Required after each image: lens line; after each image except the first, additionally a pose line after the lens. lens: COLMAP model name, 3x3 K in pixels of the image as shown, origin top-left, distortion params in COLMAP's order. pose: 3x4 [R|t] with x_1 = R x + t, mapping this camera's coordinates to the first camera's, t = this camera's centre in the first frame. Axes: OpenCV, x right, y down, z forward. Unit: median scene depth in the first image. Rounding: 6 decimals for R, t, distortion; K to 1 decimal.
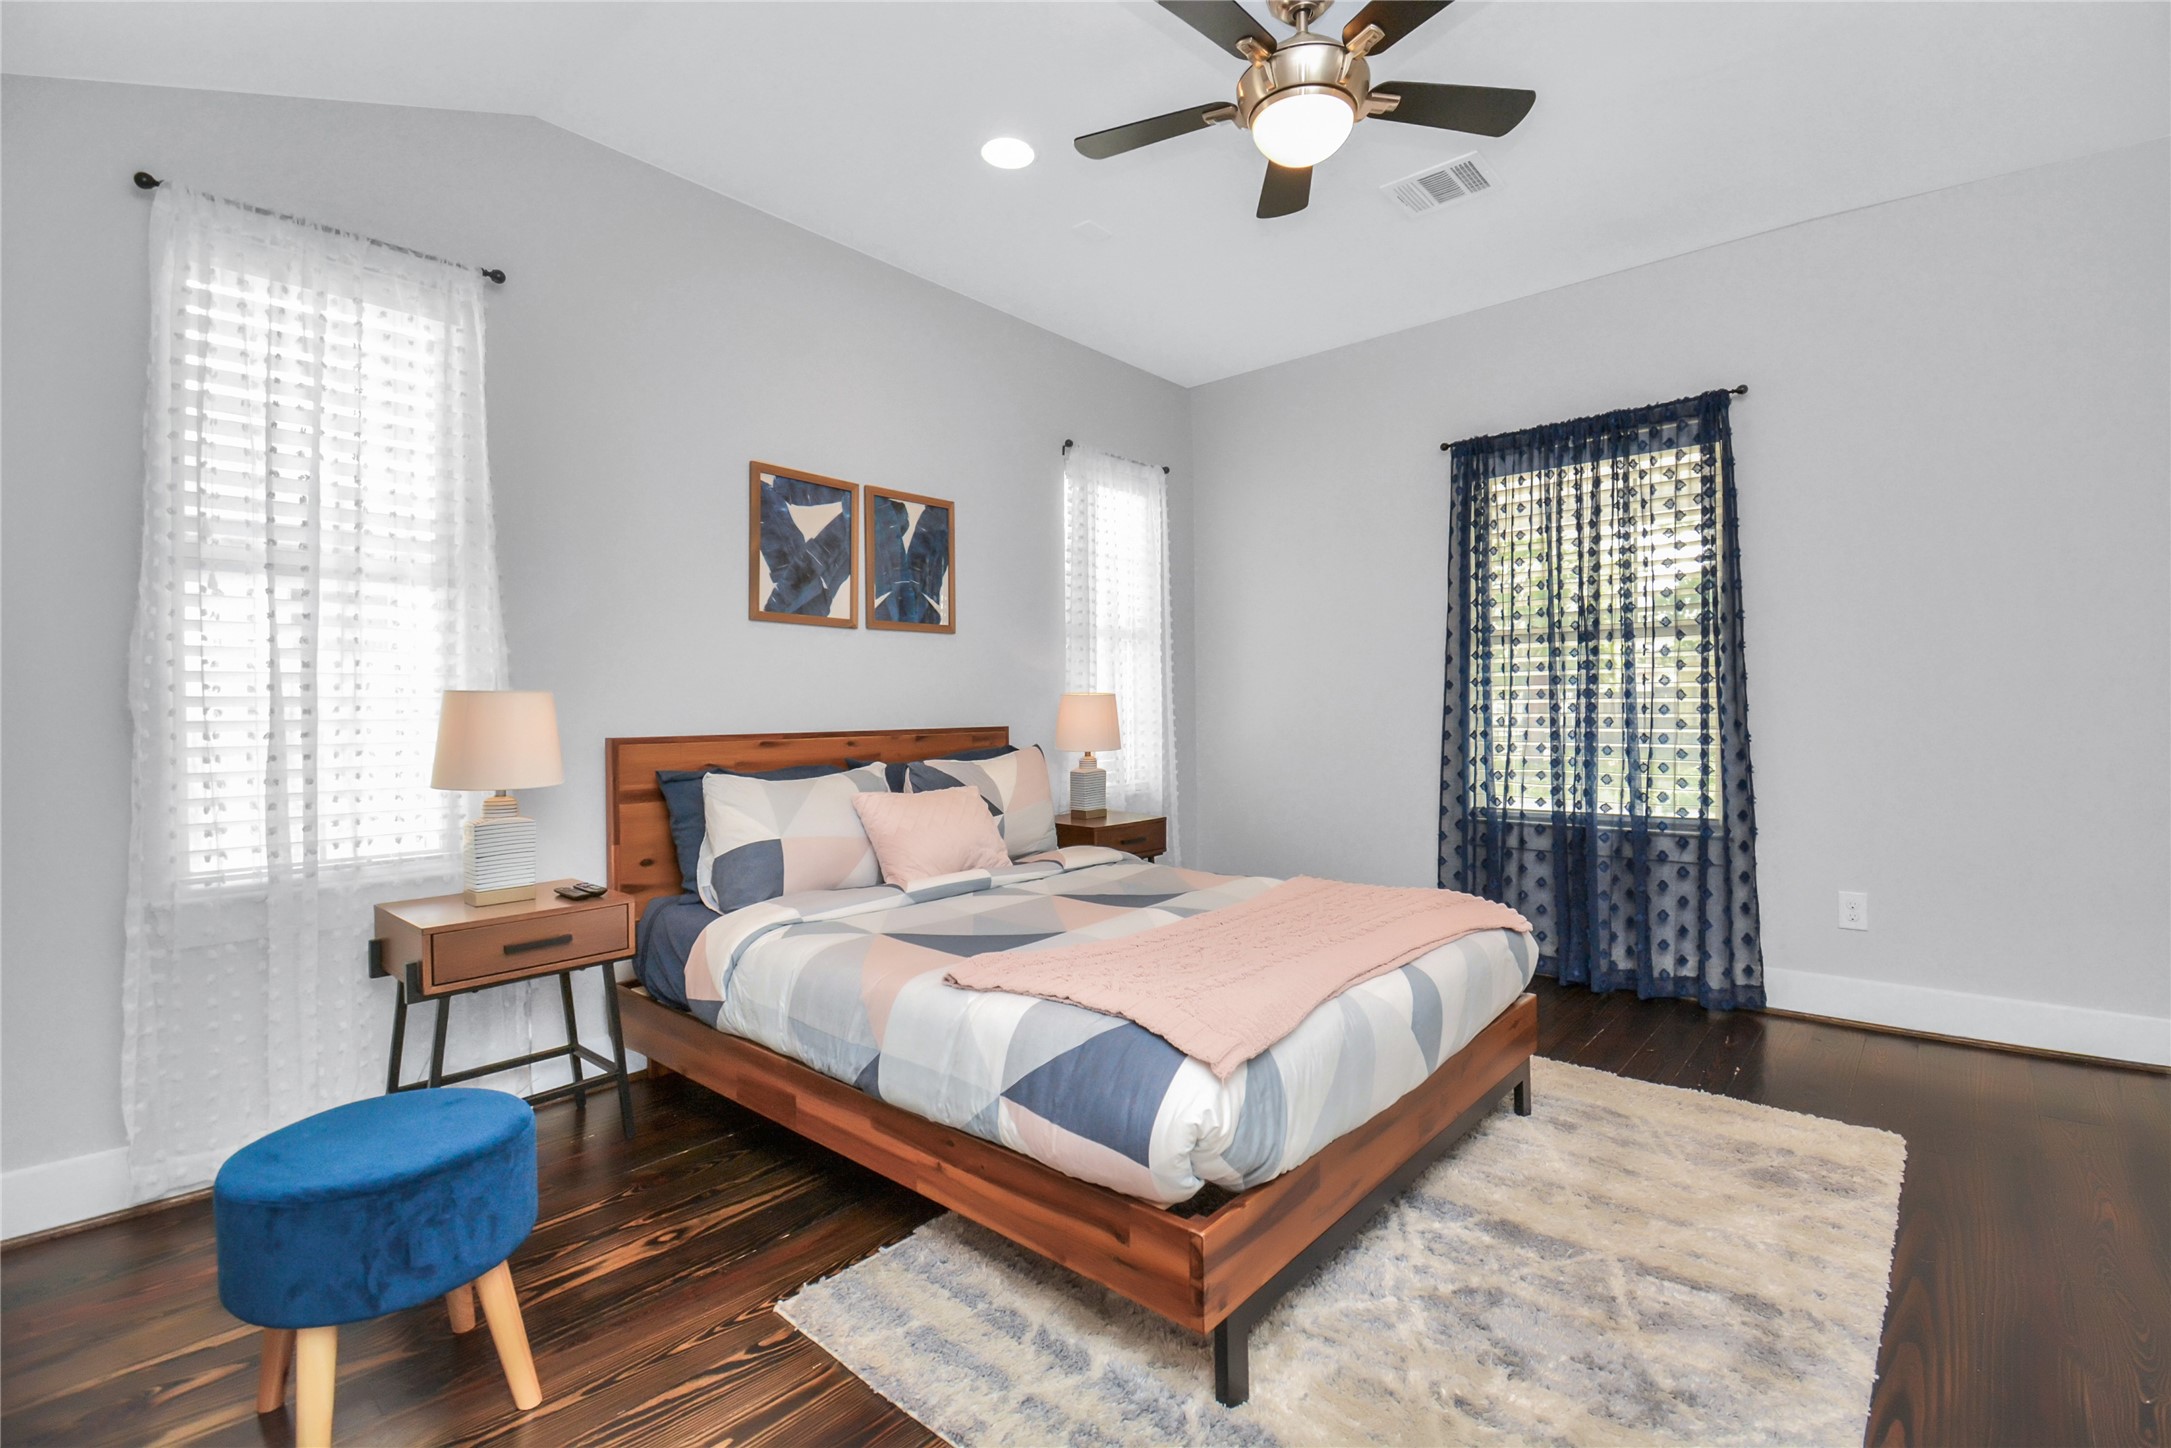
lens RADIAL K [[973.1, 0, 1091.5], [0, 973.1, 728.6], [0, 0, 1]] dist [0.002653, -0.015074]
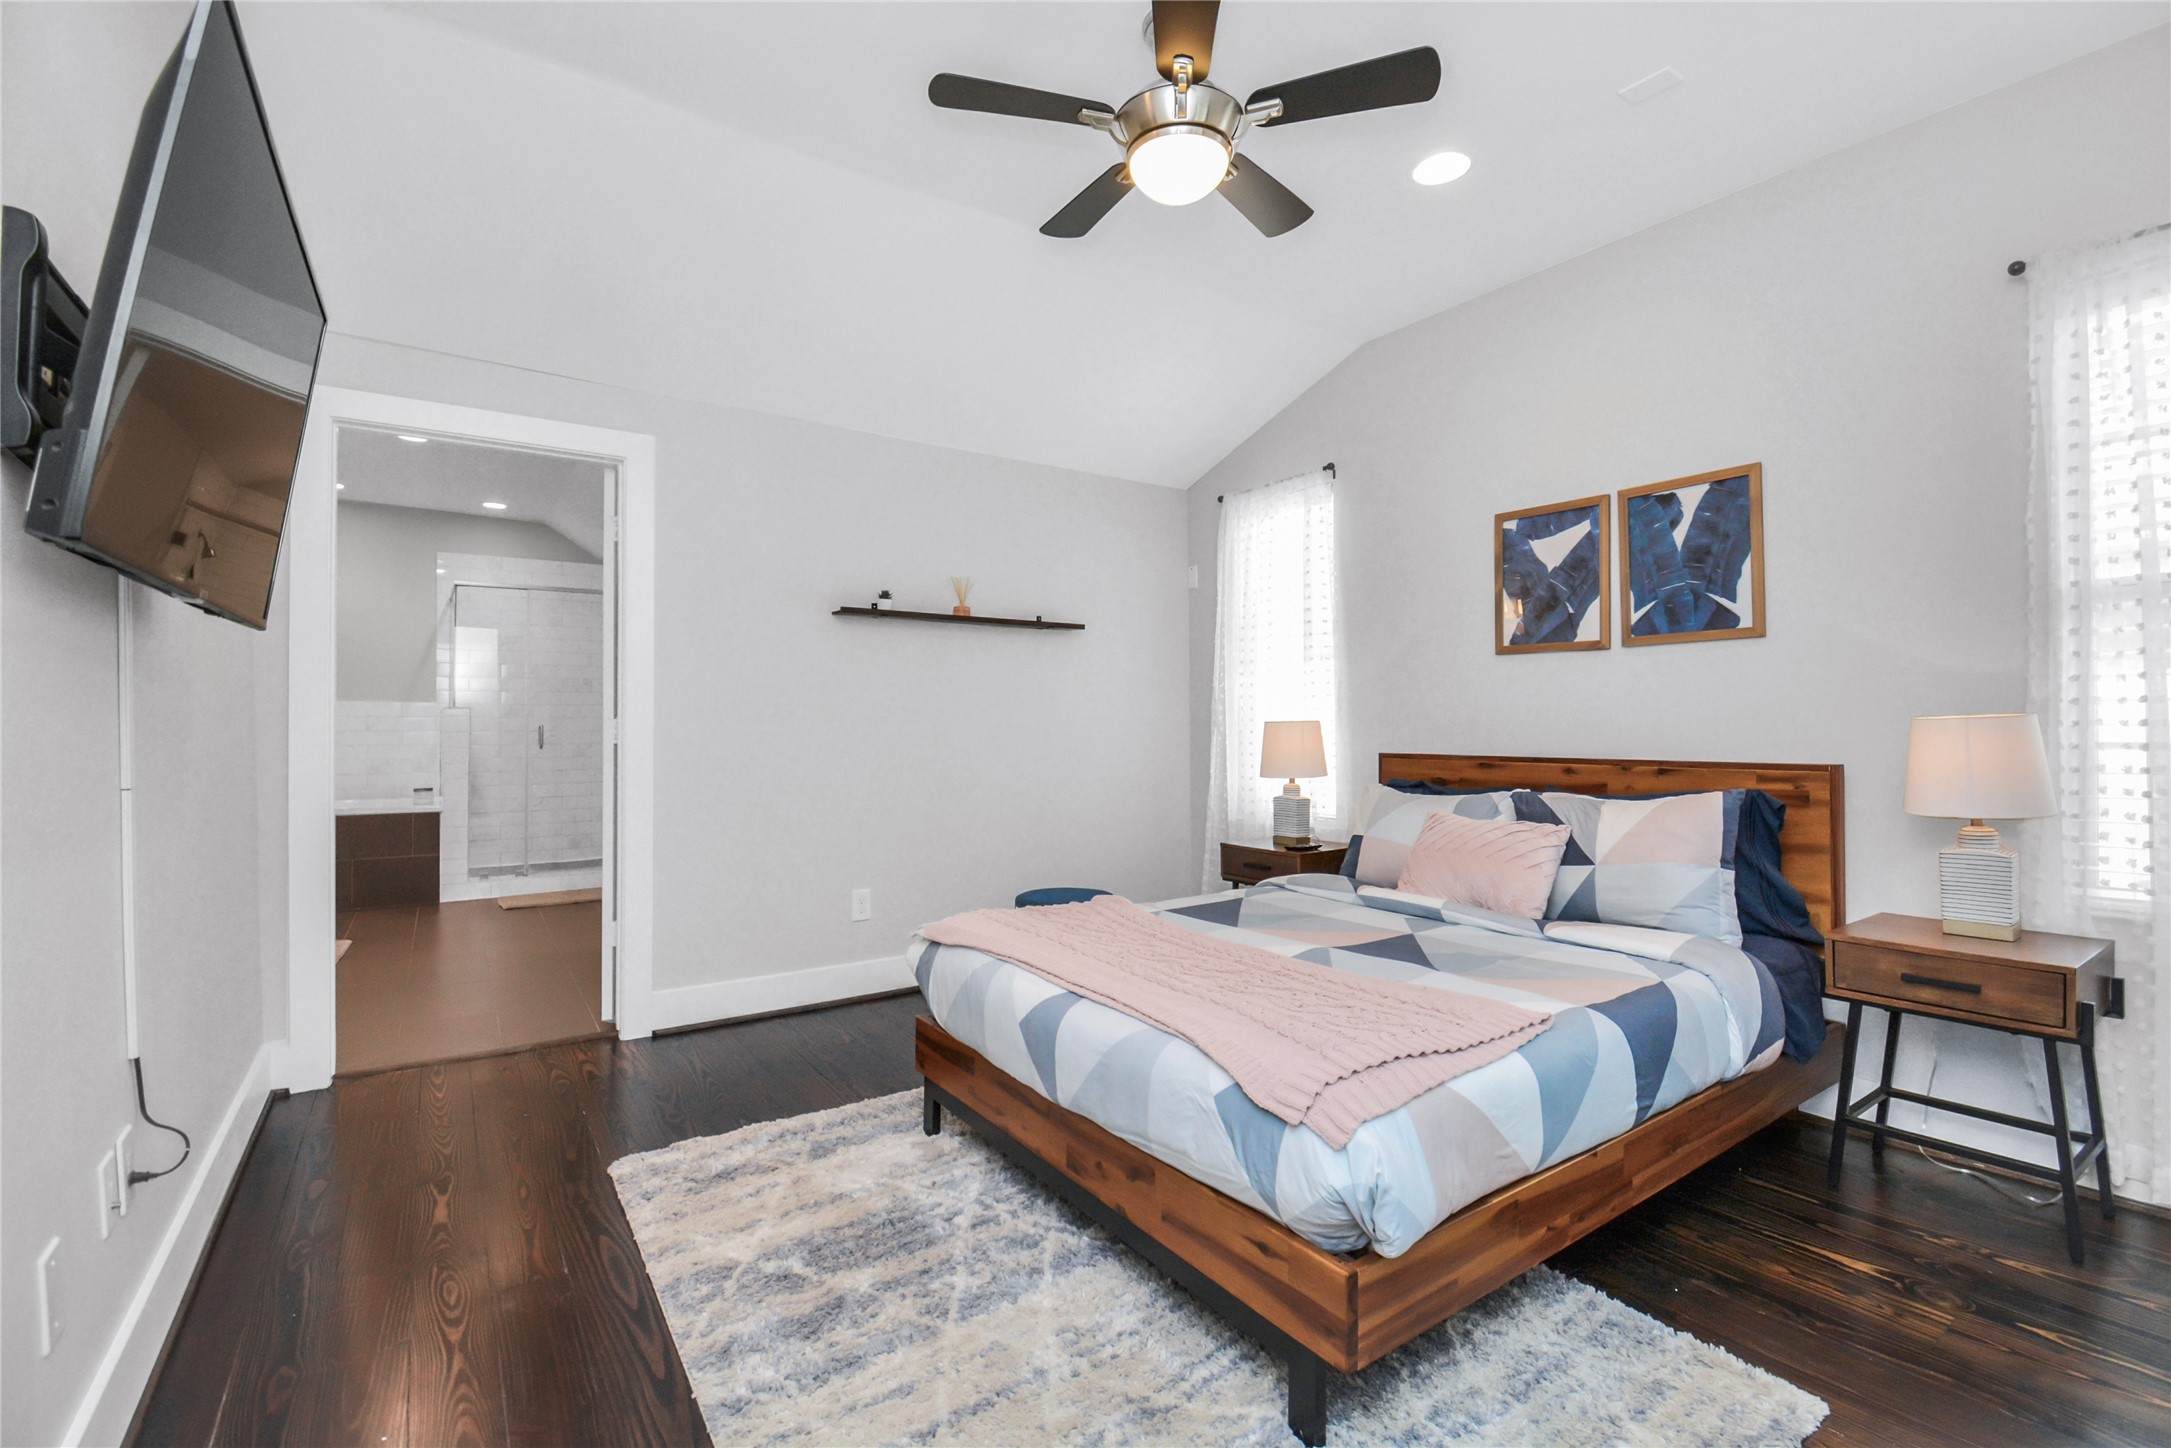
lens RADIAL K [[946.9, 0, 1066.4], [0, 946.9, 709.3], [0, 0, 1]] dist [0.009368, -0.022281]
pose [[-0.260372, -0.009822, -0.965458, 0.783914], [-0.017994, 0.999824, -0.005319, -0.031739], [0.965341, 0.015987, -0.260503, 0.754225]]
